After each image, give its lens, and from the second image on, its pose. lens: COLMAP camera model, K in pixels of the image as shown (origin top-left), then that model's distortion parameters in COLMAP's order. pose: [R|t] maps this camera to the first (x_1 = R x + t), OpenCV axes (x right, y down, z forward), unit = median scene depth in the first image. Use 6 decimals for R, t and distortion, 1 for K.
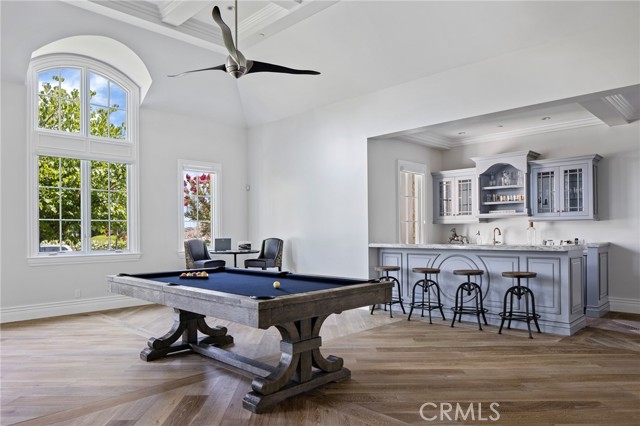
lens RADIAL K [[430.7, 0, 319.0], [0, 430.7, 230.1], [0, 0, 1]] dist [-0.000191, 0.000233]
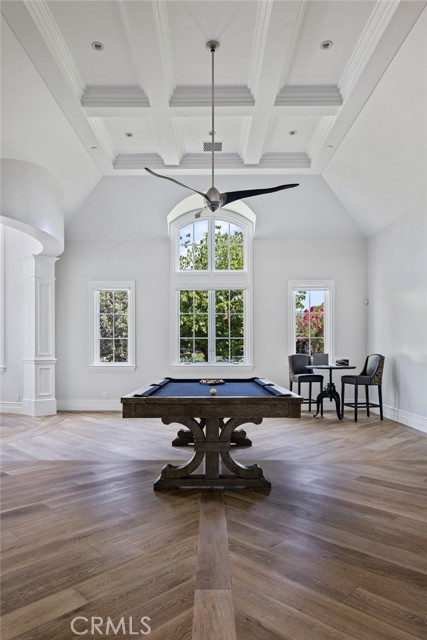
lens RADIAL K [[435.4, 0, 213.5], [0, 435.4, 352.6], [0, 0, 1]] dist [-0.001292, -0.001896]
pose [[0.698621, 0.008416, -0.715442, 0.385593], [-0.001157, 0.999943, 0.010632, 0.007067], [0.715491, -0.006600, 0.698591, 0.110029]]
